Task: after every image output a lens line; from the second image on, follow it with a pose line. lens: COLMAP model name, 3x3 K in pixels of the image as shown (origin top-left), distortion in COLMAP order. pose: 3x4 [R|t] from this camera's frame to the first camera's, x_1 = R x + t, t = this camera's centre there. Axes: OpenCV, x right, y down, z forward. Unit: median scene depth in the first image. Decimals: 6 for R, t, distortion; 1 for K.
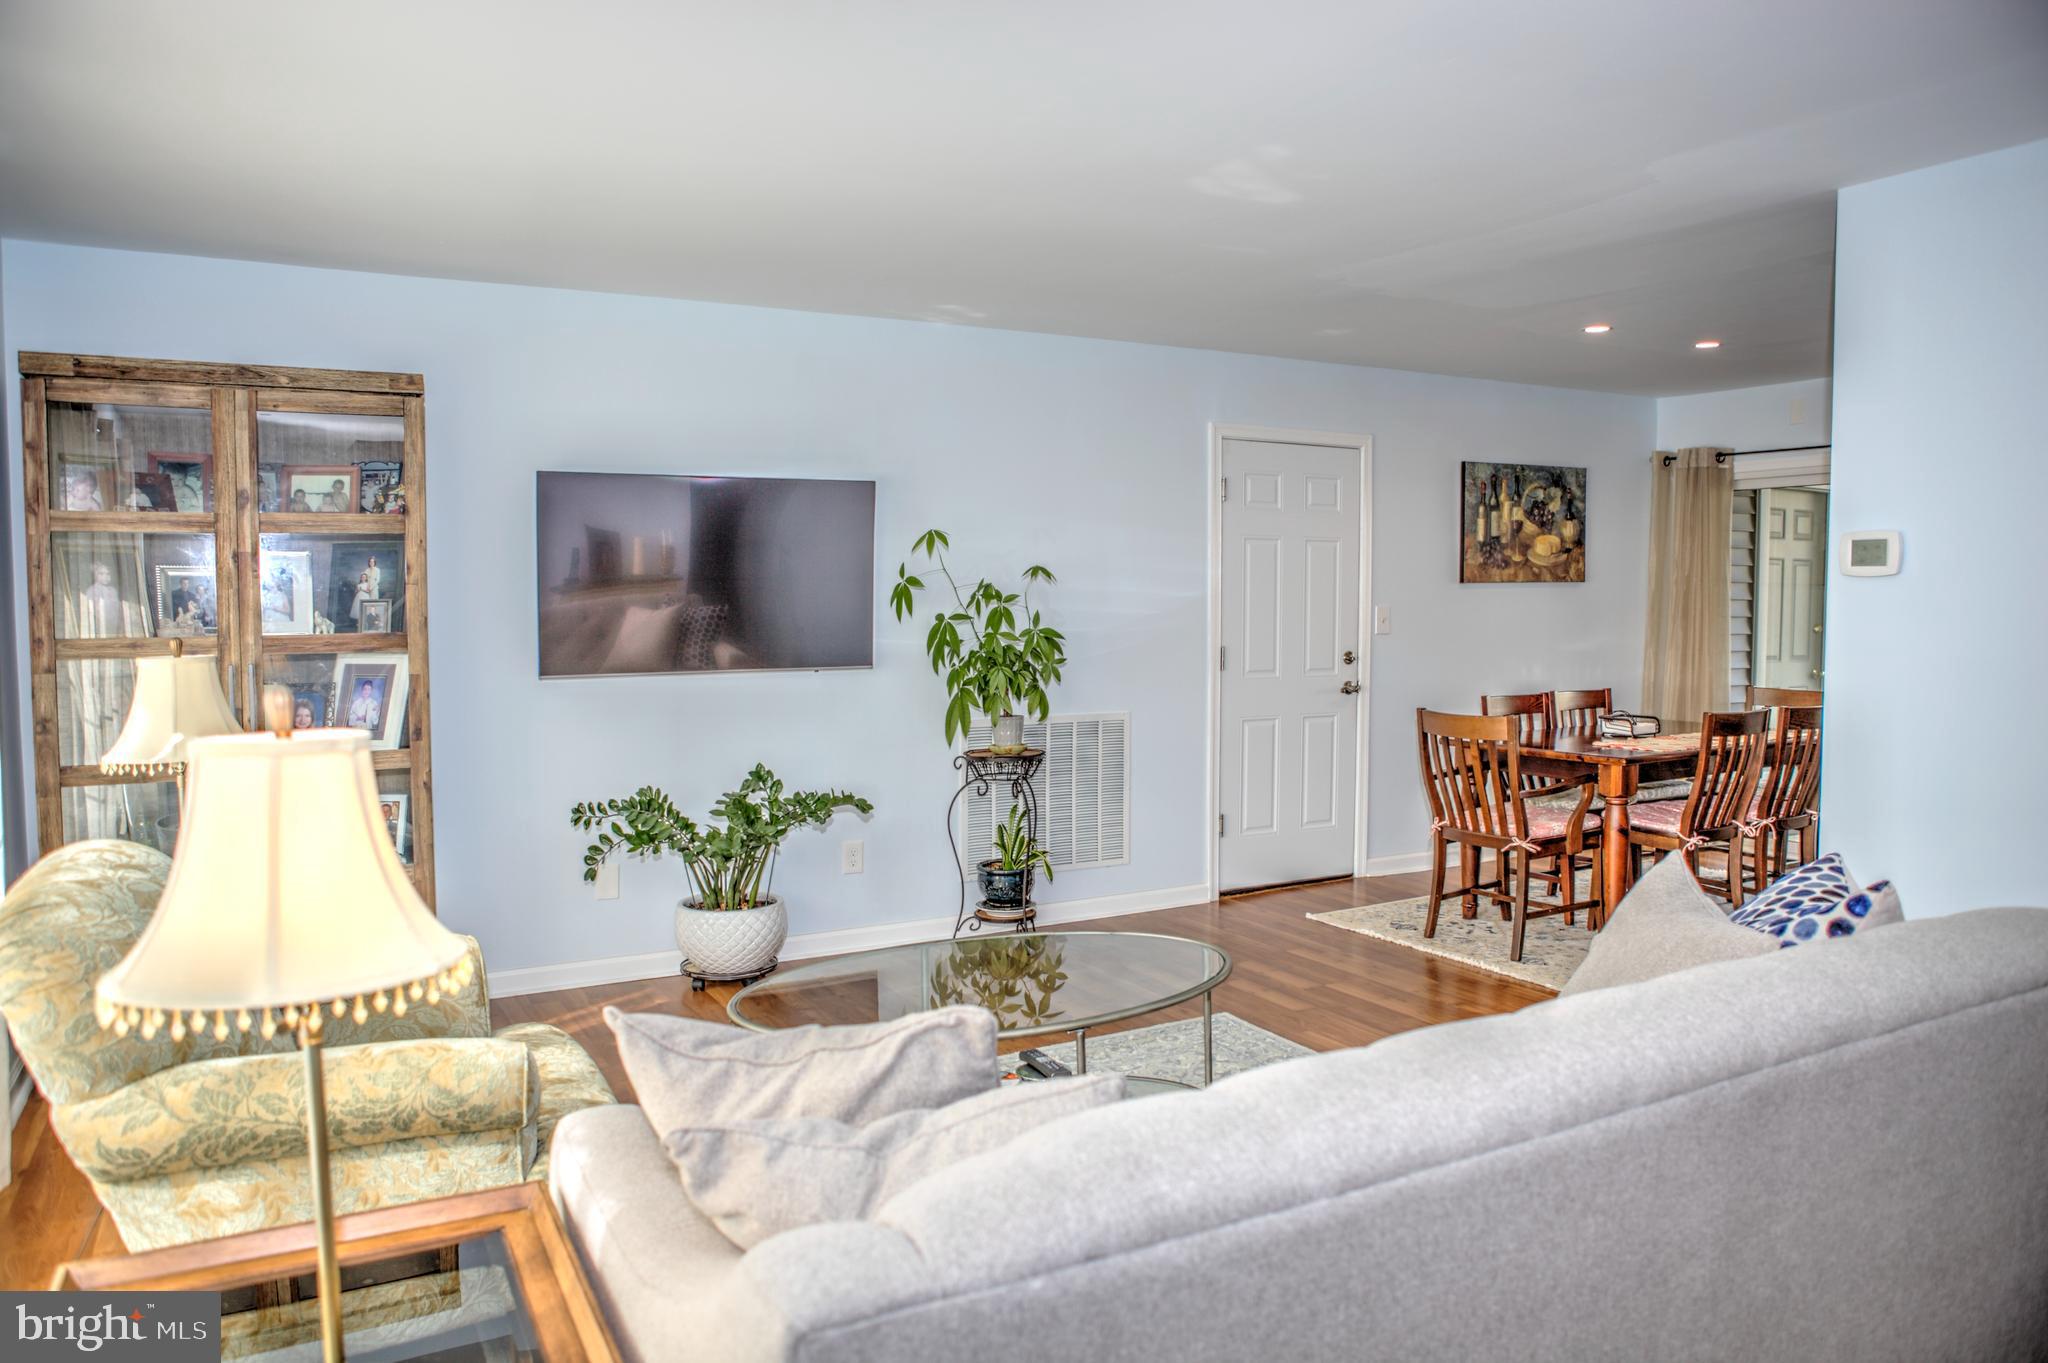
lens RADIAL K [[1409.5, 0, 1020.4], [0, 1409.5, 683.5], [0, 0, 1]] dist [-0.106906, 0.078123]
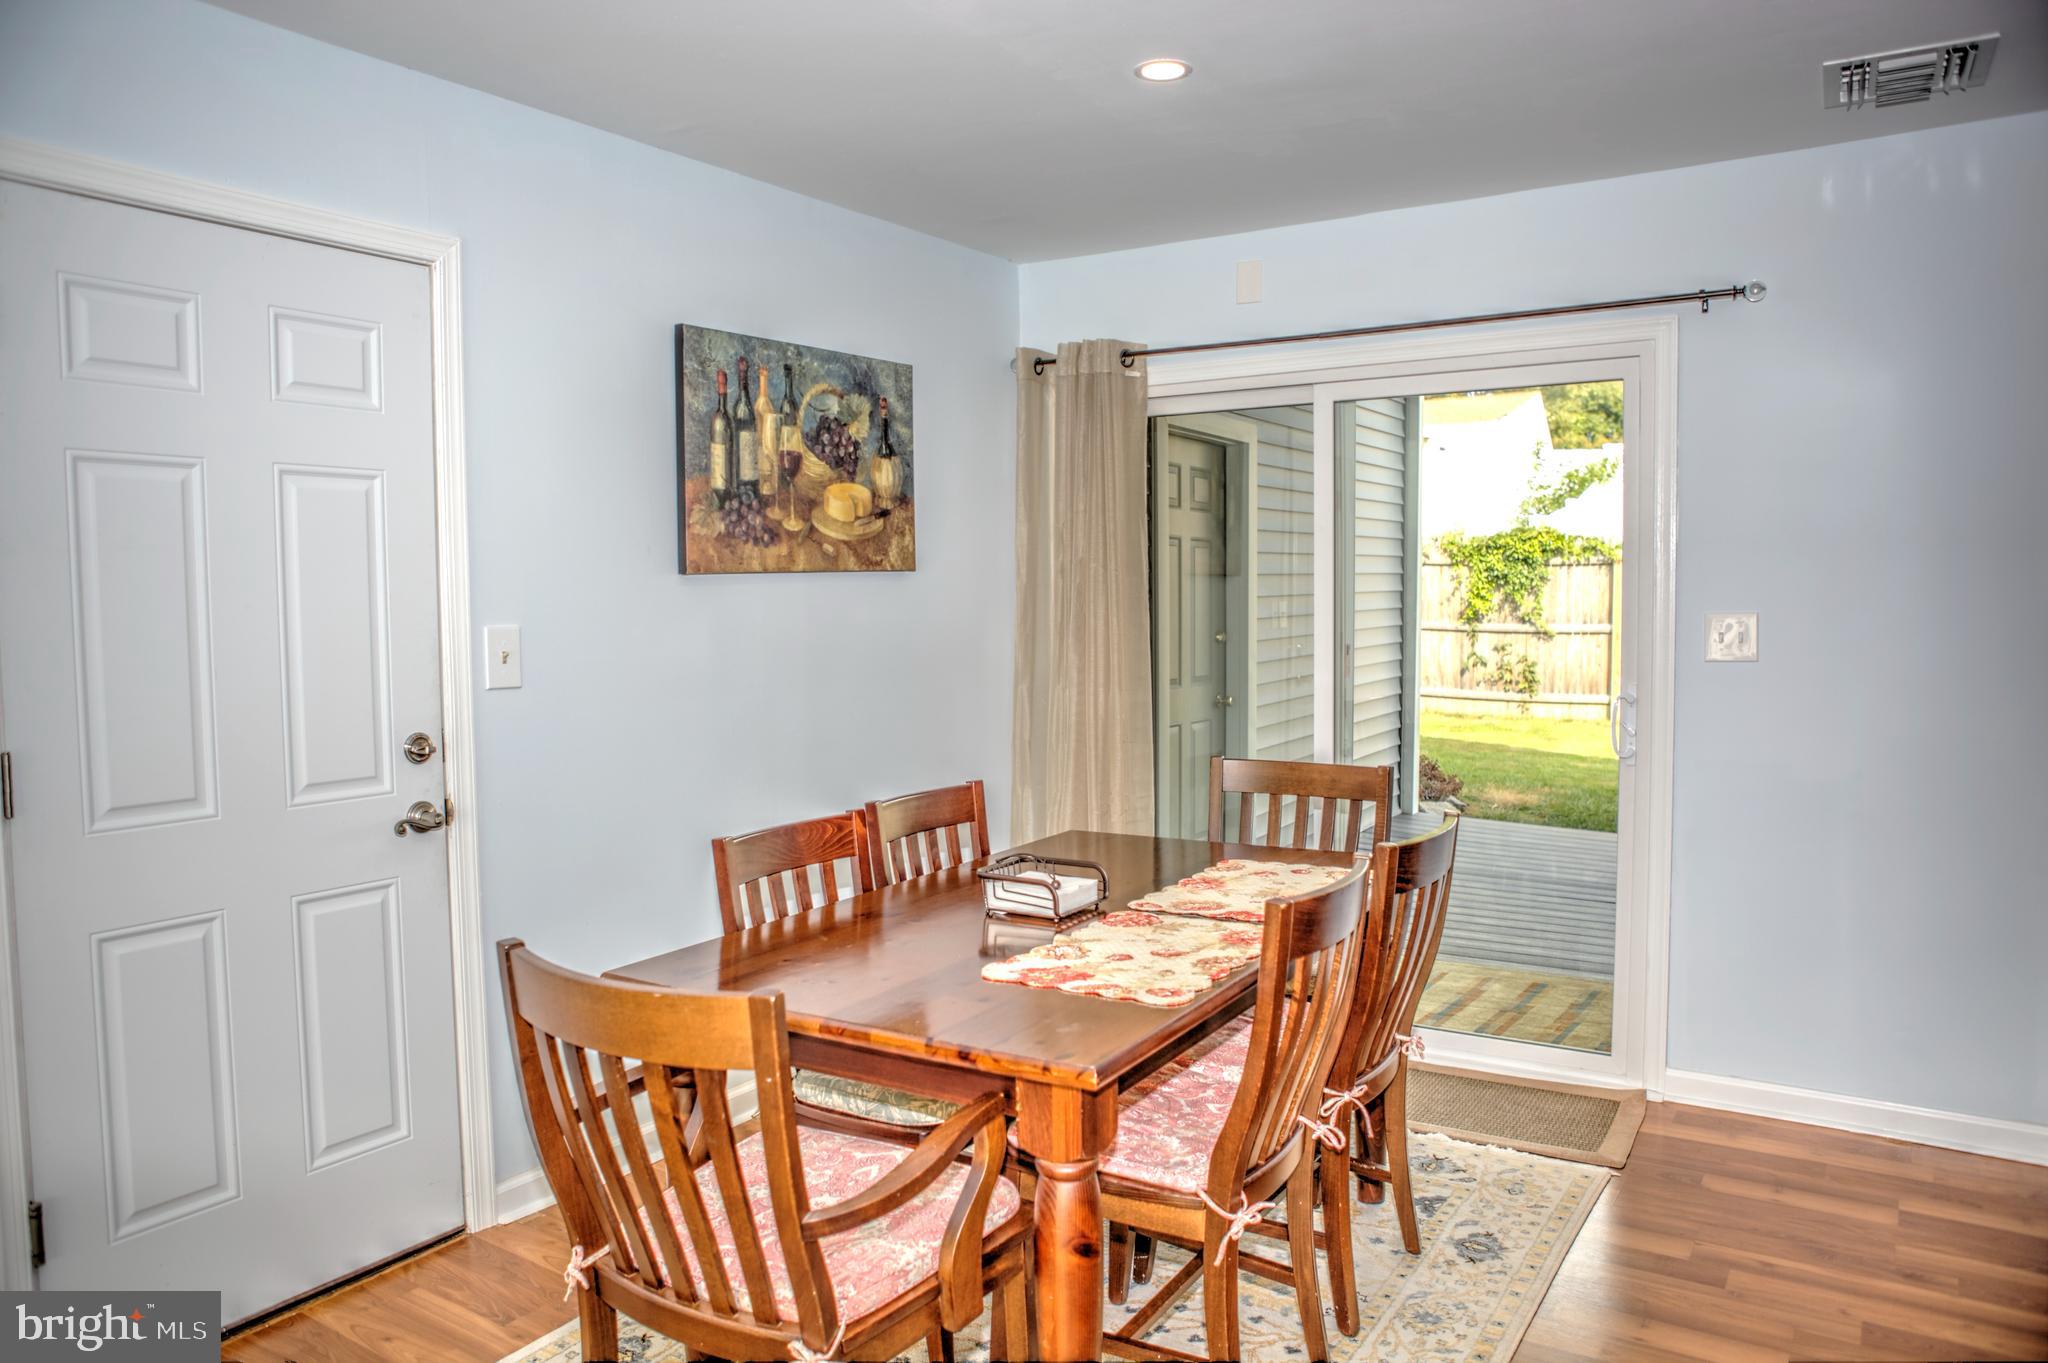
lens RADIAL K [[1409.5, 0, 1020.4], [0, 1409.5, 683.5], [0, 0, 1]] dist [-0.106906, 0.078123]
pose [[0.885045, -0.038397, 0.463919, 0.185755], [0.038299, 0.999220, 0.009637, -0.032727], [-0.463927, 0.009239, 0.885825, 0.494147]]
